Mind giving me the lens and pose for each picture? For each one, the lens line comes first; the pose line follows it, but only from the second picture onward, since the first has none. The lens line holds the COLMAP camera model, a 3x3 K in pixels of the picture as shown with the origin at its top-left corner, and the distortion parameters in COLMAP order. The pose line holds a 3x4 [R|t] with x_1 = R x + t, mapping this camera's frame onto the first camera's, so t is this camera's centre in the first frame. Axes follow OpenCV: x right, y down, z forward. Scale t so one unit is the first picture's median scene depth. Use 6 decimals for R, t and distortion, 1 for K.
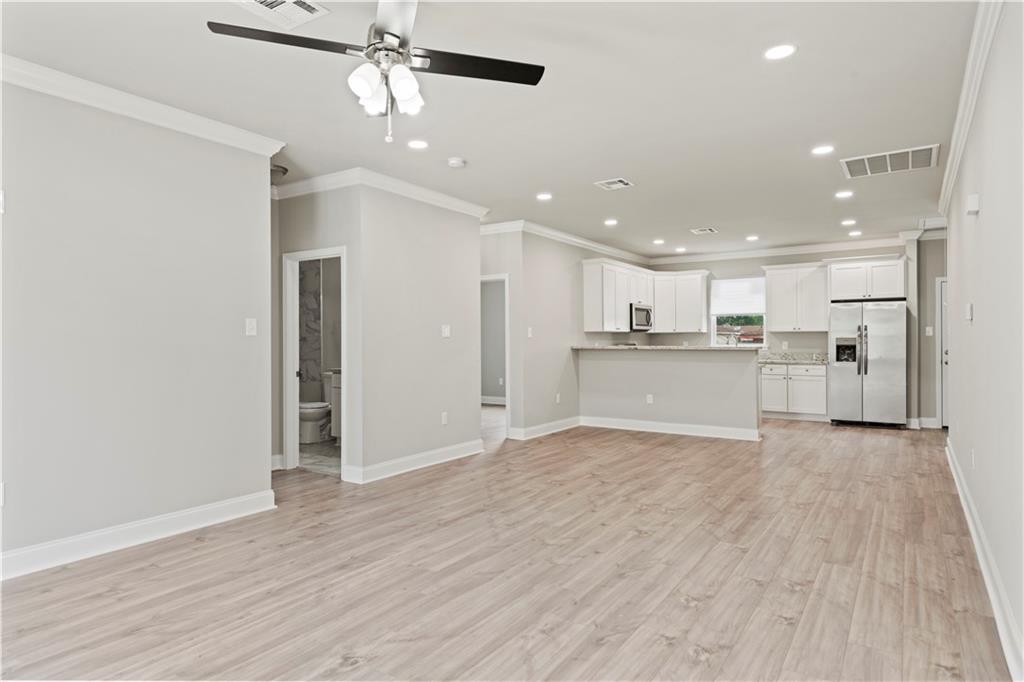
lens RADIAL K [[591.2, 0, 508.4], [0, 591.2, 341.9], [0, 0, 1]] dist [0.026233, -0.017922]
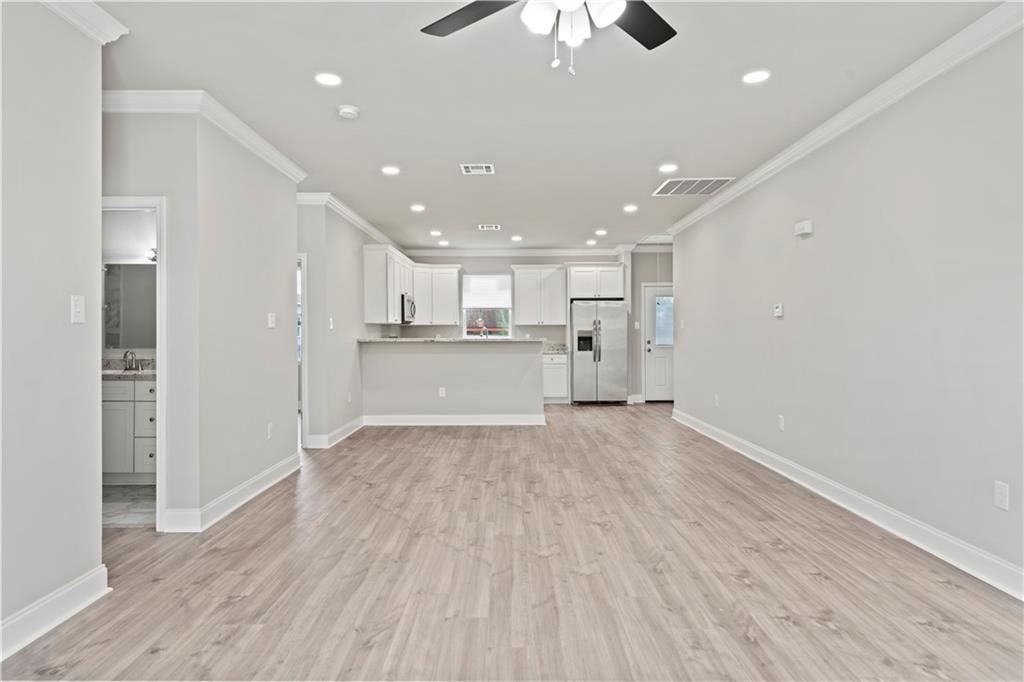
lens RADIAL K [[591.2, 0, 507.3], [0, 591.2, 333.1], [0, 0, 1]] dist [0.026233, -0.017922]
pose [[0.832254, 0.000411, 0.554394, -0.394204], [0.001424, 0.999995, -0.002879, 0.002087], [-0.554392, 0.003186, 0.832250, 0.224309]]
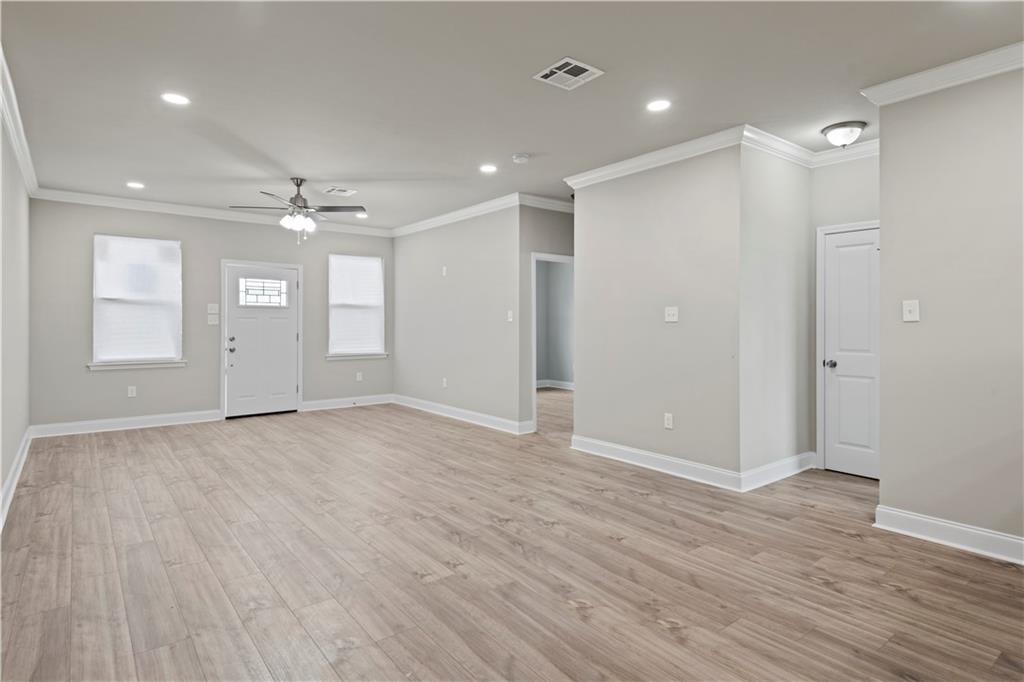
lens RADIAL K [[548.0, 0, 518.6], [0, 548.0, 321.3], [0, 0, 1]] dist [0.026606, -0.013443]
pose [[-0.298837, 0.004197, -0.954295, 0.946488], [-0.000680, 0.999989, 0.004611, -0.017141], [0.954304, 0.002027, -0.298831, 1.422925]]
